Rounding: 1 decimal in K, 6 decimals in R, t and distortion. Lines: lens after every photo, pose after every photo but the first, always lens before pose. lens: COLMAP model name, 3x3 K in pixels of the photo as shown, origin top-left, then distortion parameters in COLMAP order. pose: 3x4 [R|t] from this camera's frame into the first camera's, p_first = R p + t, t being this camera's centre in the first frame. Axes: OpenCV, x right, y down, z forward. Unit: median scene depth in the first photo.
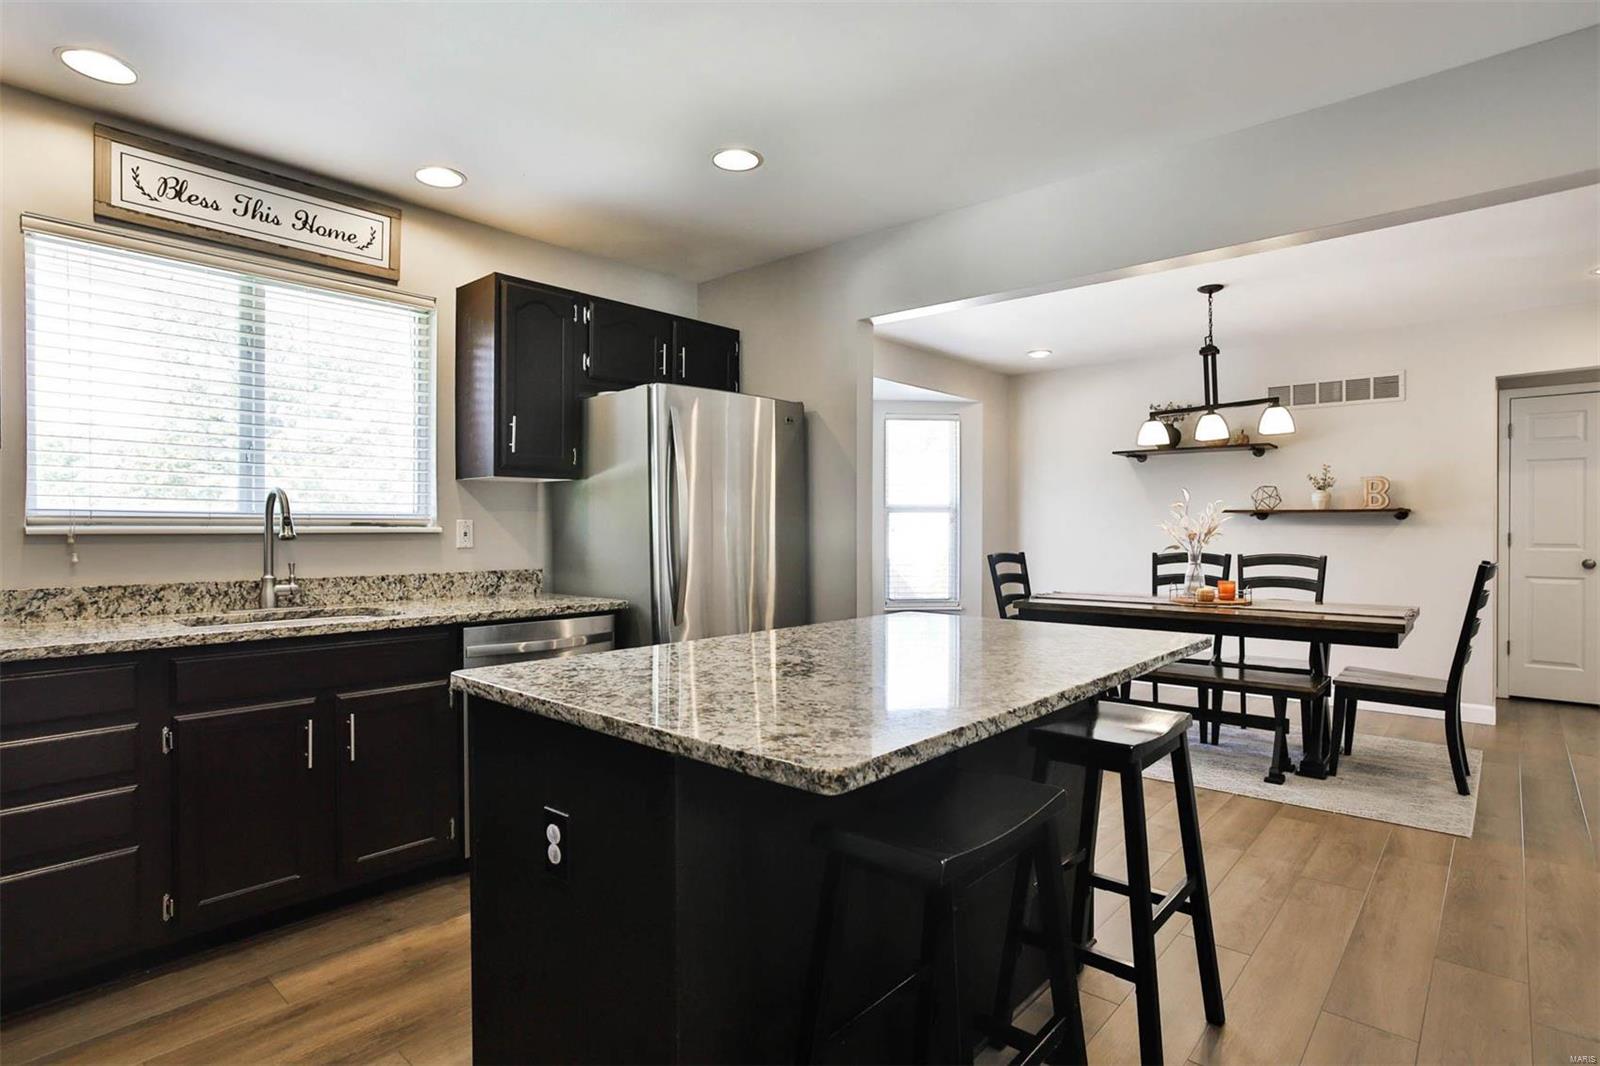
lens RADIAL K [[865.8, 0, 800.0], [0, 865.8, 533.0], [0, 0, 1]] dist [-0.001155, -0.001260]
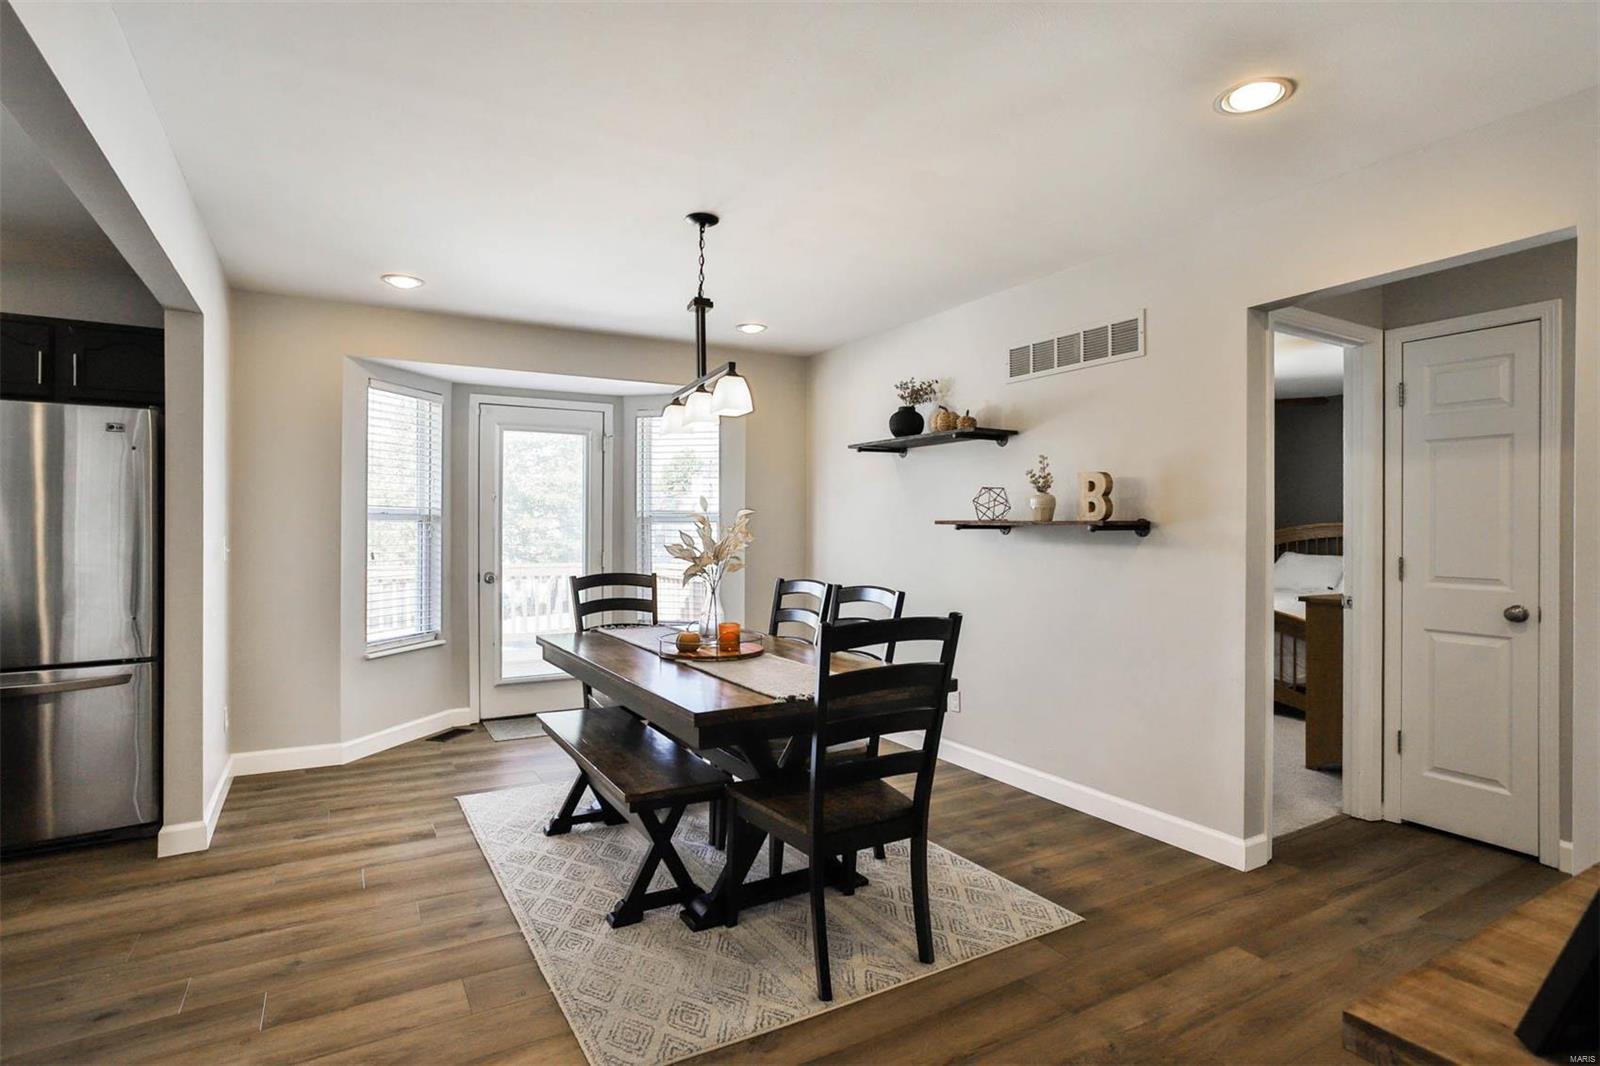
lens RADIAL K [[850.5, 0, 775.1], [0, 850.5, 516.8], [0, 0, 1]] dist [-0.072438, 0.043508]
pose [[0.935006, -0.000896, -0.354632, 1.212664], [-0.006307, 0.999797, -0.019154, -0.030315], [0.354577, 0.020146, 0.934810, 0.561077]]
